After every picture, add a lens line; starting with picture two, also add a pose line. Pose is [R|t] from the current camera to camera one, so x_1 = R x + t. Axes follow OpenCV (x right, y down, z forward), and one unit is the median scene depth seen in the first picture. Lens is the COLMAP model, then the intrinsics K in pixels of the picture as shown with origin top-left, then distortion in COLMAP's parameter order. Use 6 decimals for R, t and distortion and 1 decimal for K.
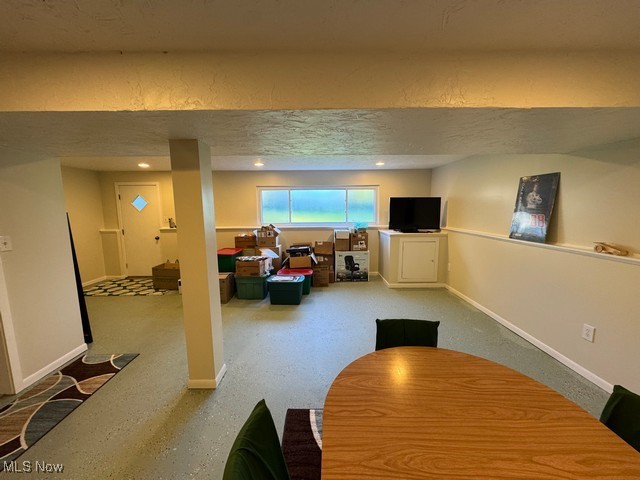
lens RADIAL K [[254.8, 0, 318.1], [0, 254.8, 238.4], [0, 0, 1]] dist [0.001645, 0.000173]
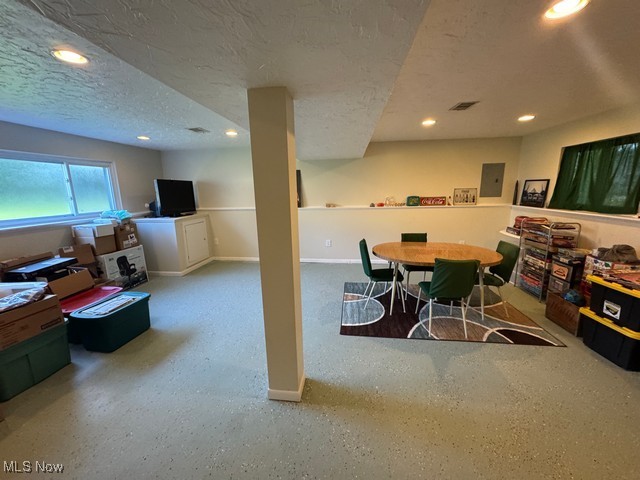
lens RADIAL K [[254.8, 0, 320.1], [0, 254.8, 240.5], [0, 0, 1]] dist [0.001645, 0.000173]
pose [[0.134164, -0.191526, 0.972275, -0.513958], [0.135833, 0.975438, 0.173405, -0.027776], [-0.981605, 0.108803, 0.156884, 0.313257]]
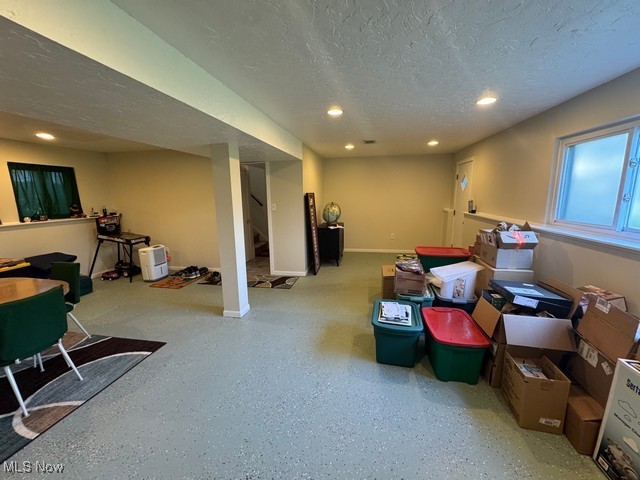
lens RADIAL K [[254.8, 0, 316.8], [0, 254.8, 240.2], [0, 0, 1]] dist [0.001645, 0.000173]
pose [[-0.211445, 0.189030, -0.958936, 0.348617], [-0.095922, 0.972370, 0.212829, -0.087571], [0.972671, 0.136985, -0.187471, 0.738073]]
